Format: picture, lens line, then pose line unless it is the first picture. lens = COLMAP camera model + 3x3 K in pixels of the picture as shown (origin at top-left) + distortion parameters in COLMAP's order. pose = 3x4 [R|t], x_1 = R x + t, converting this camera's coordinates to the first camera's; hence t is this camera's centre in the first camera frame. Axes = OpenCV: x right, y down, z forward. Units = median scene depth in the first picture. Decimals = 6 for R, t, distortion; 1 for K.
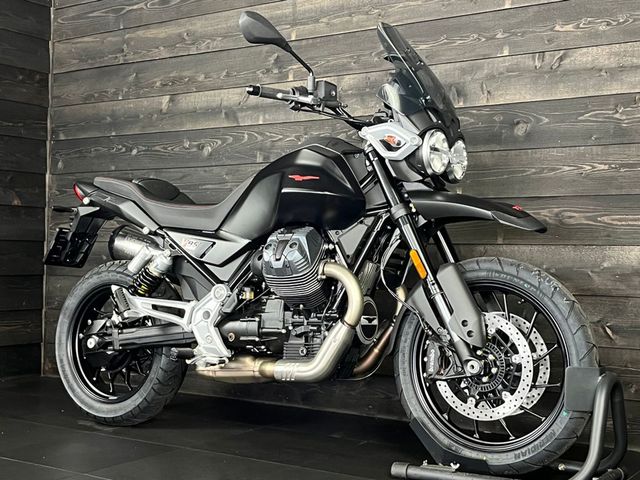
lens RADIAL K [[901.6, 0, 332.9], [0, 901.6, 232.3], [0, 0, 1]] dist [0.059926, 0.000000]
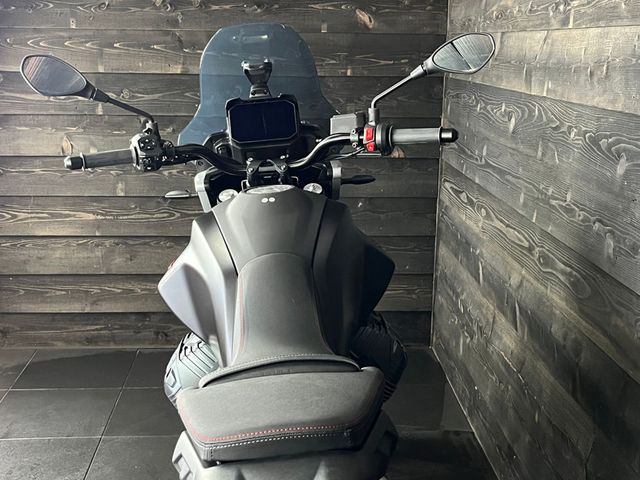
lens RADIAL K [[853.8, 0, 320.8], [0, 853.8, 237.8], [0, 0, 1]] dist [0.047045, 0.000000]
pose [[0.587455, 0.174976, -0.790114, 0.380656], [0.009545, 0.974779, 0.222968, -0.196737], [0.809200, -0.138525, 0.570969, 0.666537]]
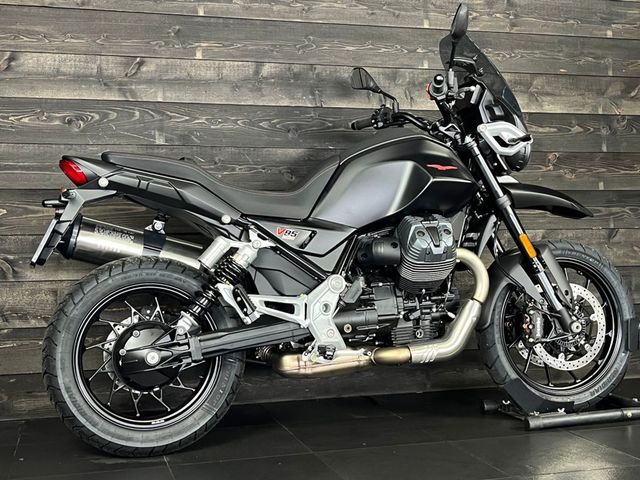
lens RADIAL K [[853.8, 0, 314.3], [0, 853.8, 237.2], [0, 0, 1]] dist [0.047045, 0.000000]
pose [[0.660798, -0.018155, 0.750344, -0.774968], [0.008609, 0.999825, 0.016610, 0.002592], [-0.750514, -0.004516, 0.660839, 0.399533]]
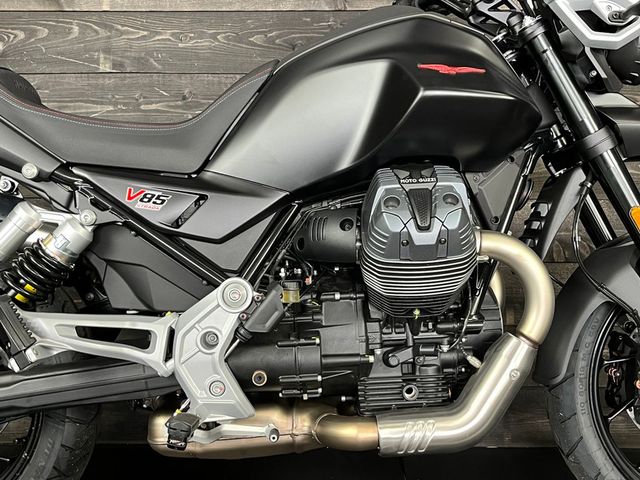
lens RADIAL K [[735.9, 0, 315.6], [0, 735.9, 238.4], [0, 0, 1]] dist [0.008097, 0.000000]
pose [[0.851530, -0.029363, 0.523483, -0.286739], [-0.002271, 0.998215, 0.059686, 0.010137], [-0.524301, -0.052013, 0.849943, 0.593836]]
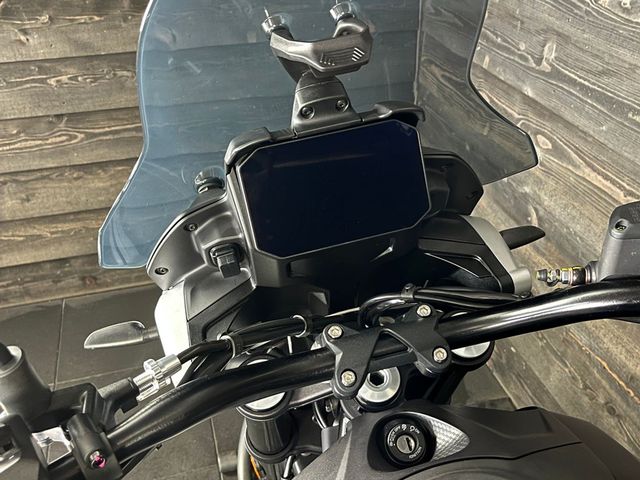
lens RADIAL K [[642.6, 0, 323.1], [0, 642.6, 240.3], [0, 0, 1]] dist [0.013057, 0.000000]
pose [[0.745419, 0.336262, -0.575568, -0.077331], [0.034922, 0.842558, 0.537472, -0.221583], [0.665681, -0.420742, 0.616316, 0.900822]]
